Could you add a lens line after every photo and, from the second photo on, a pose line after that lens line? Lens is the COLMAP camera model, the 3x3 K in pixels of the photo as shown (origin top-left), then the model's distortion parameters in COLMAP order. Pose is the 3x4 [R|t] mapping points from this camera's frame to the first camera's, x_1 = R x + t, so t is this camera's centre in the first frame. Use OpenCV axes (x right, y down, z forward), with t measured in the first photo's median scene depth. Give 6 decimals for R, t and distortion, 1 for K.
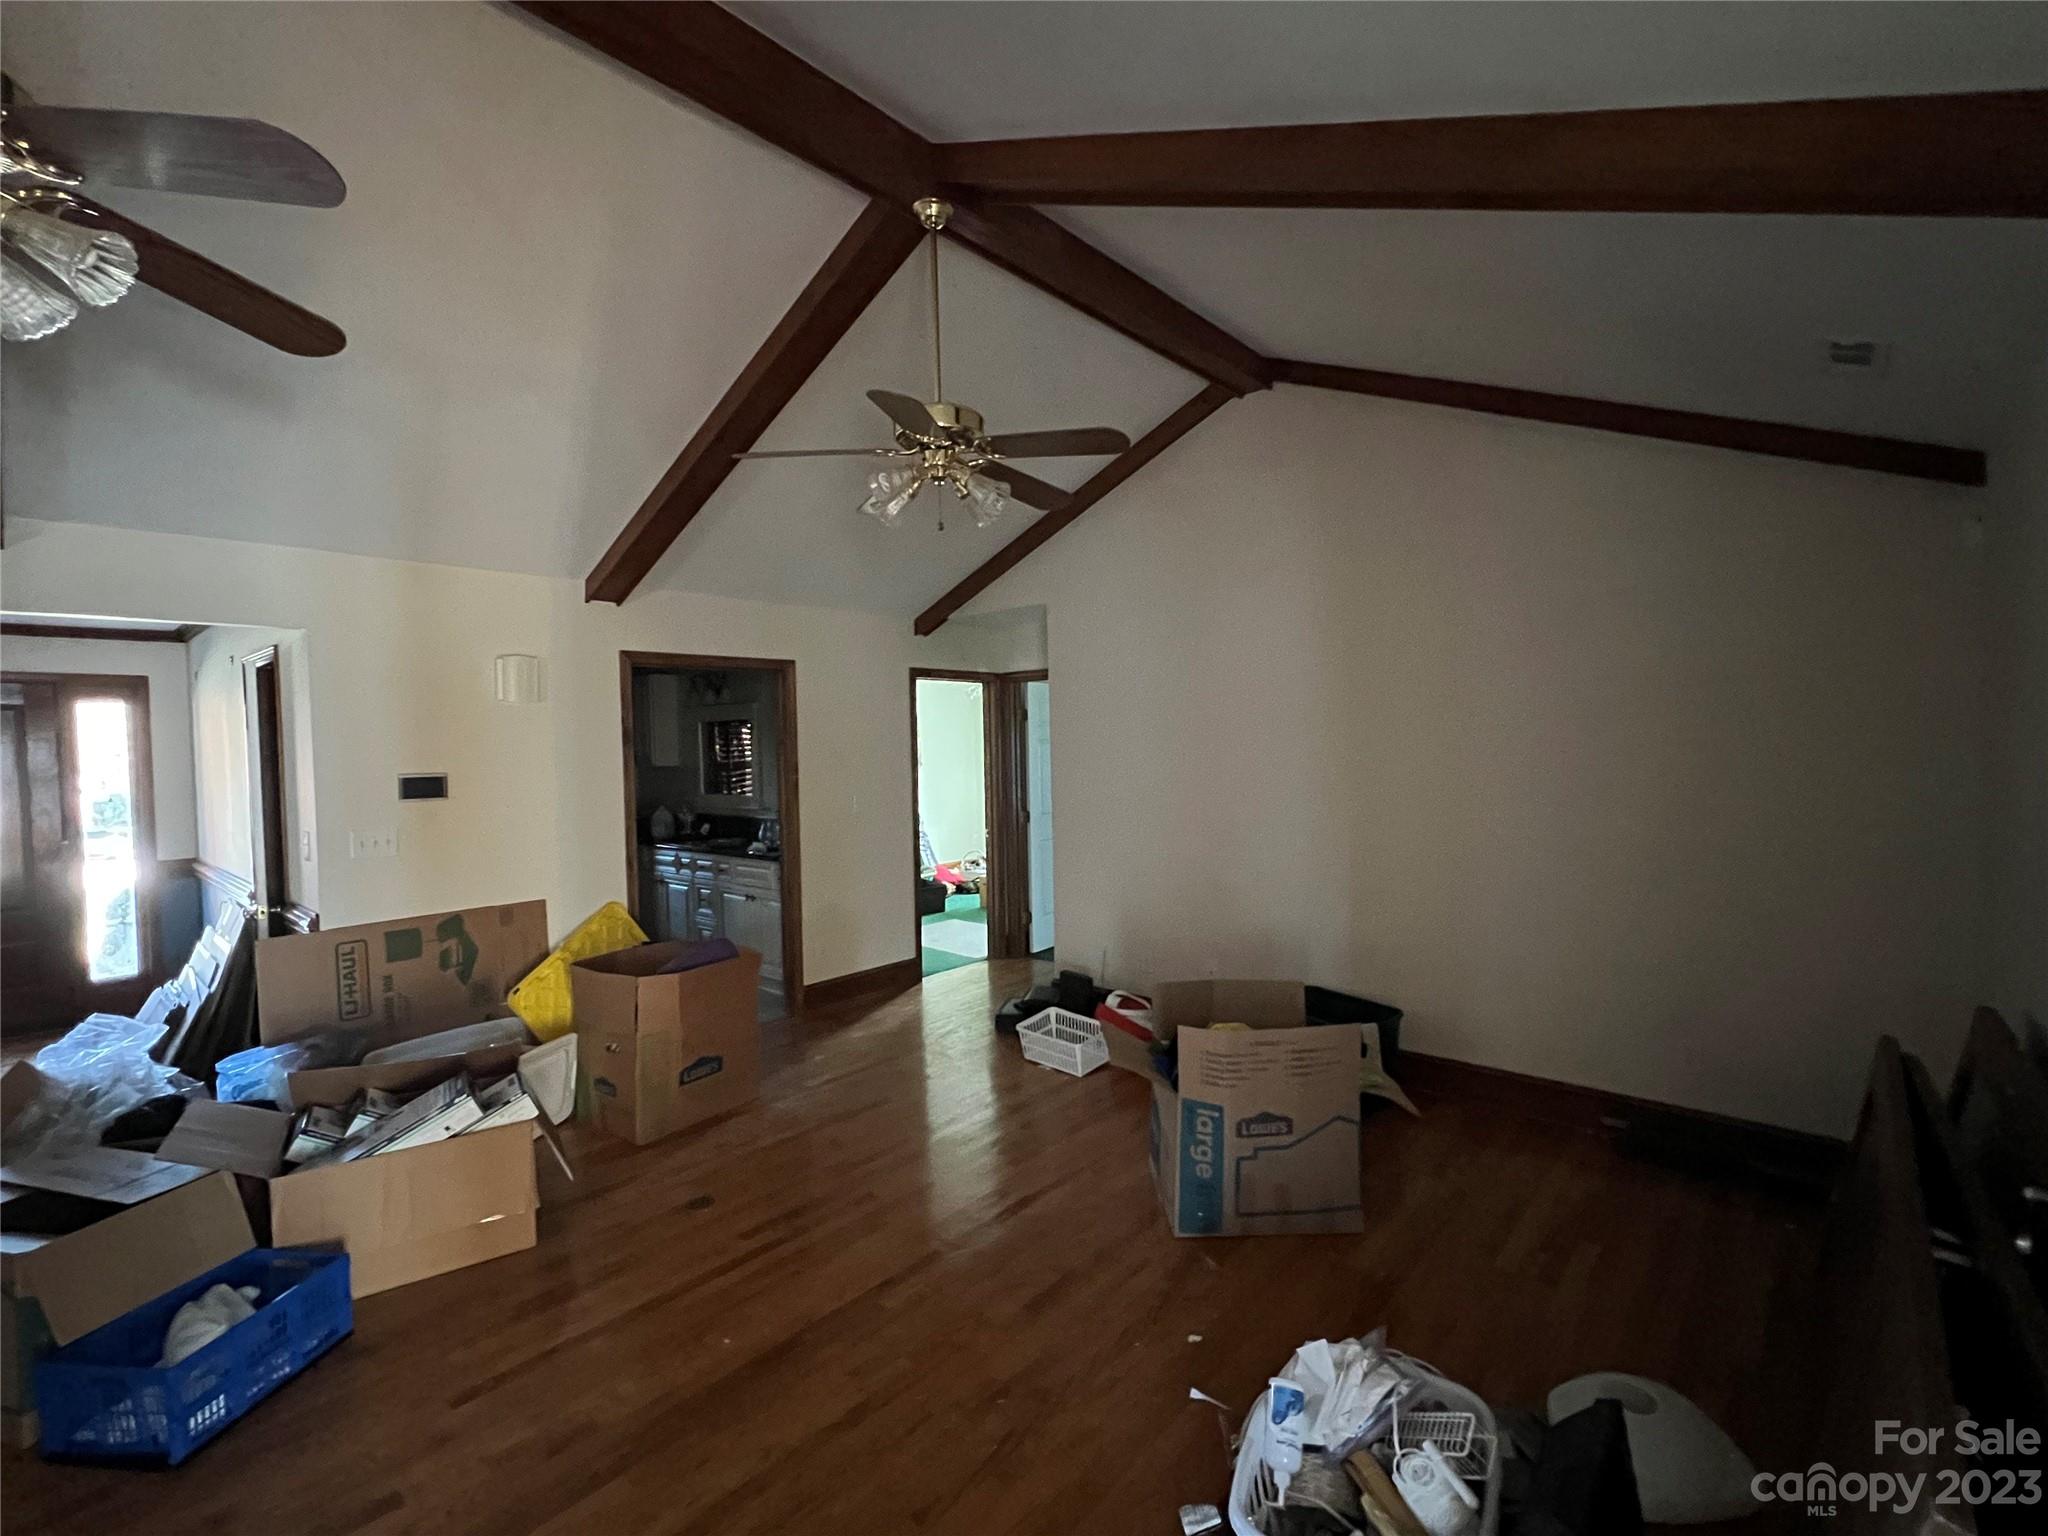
lens RADIAL K [[897.1, 0, 1024.0], [0, 897.1, 768.0], [0, 0, 1]] dist [-0.007765, 0.000024]
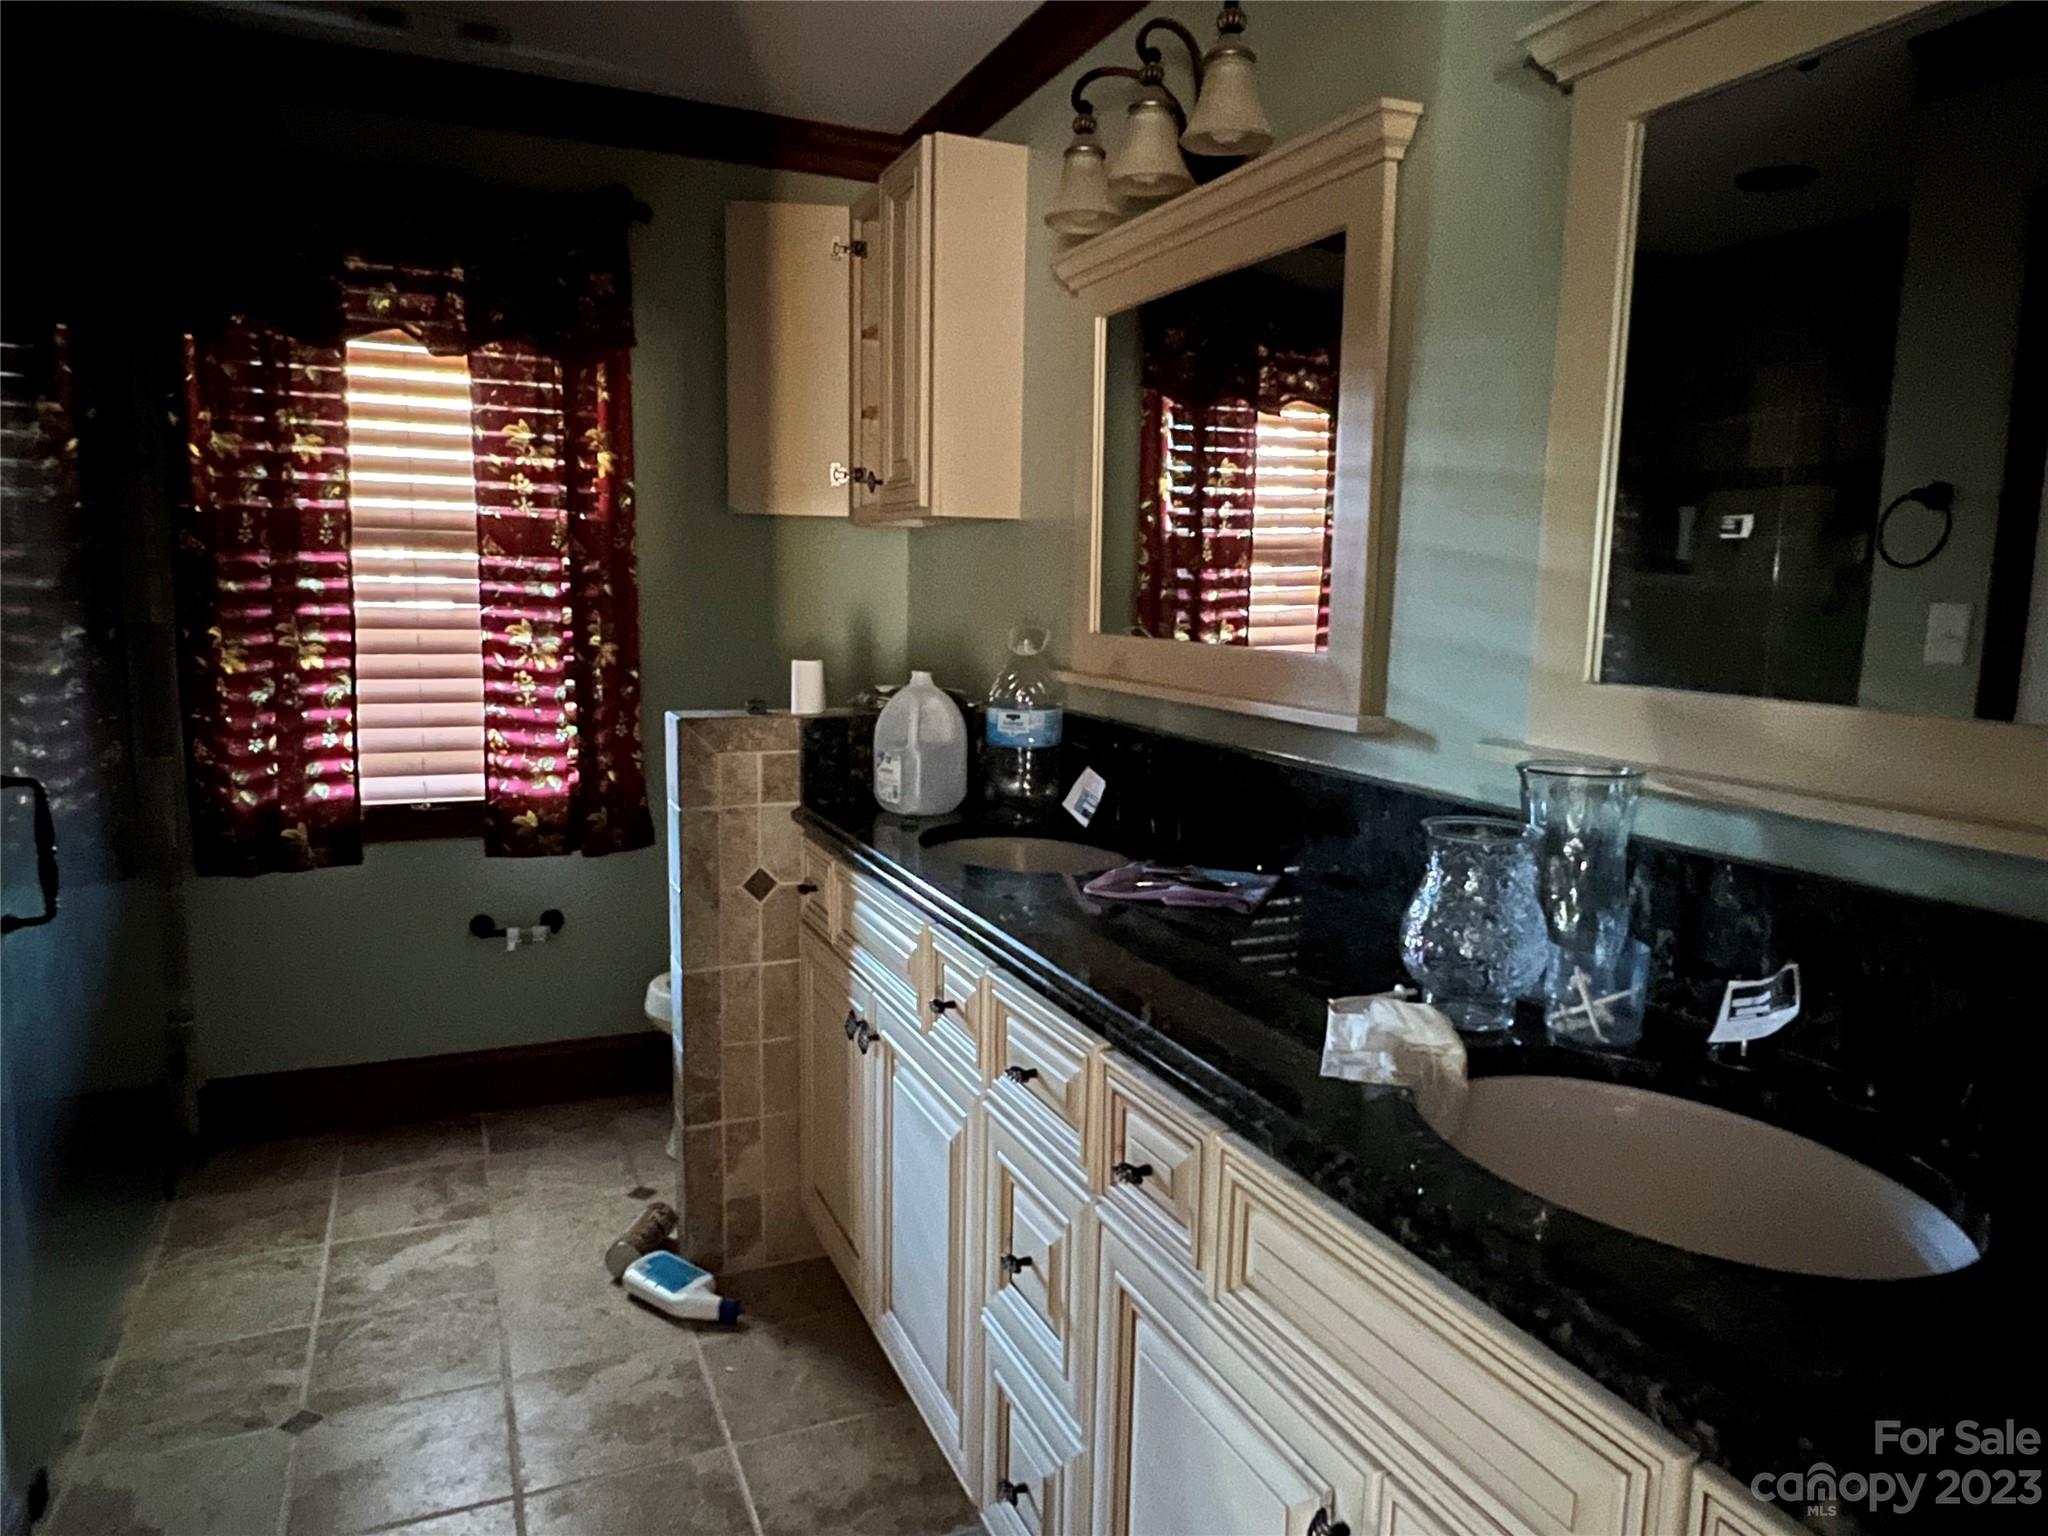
lens RADIAL K [[1323.7, 0, 1012.1], [0, 1323.7, 780.2], [0, 0, 1]] dist [-0.000016, -0.001218]
pose [[0.901291, 0.099906, -0.421537, -0.208777], [-0.048513, 0.990201, 0.130956, 0.020555], [0.430489, -0.097579, 0.897306, 0.619738]]
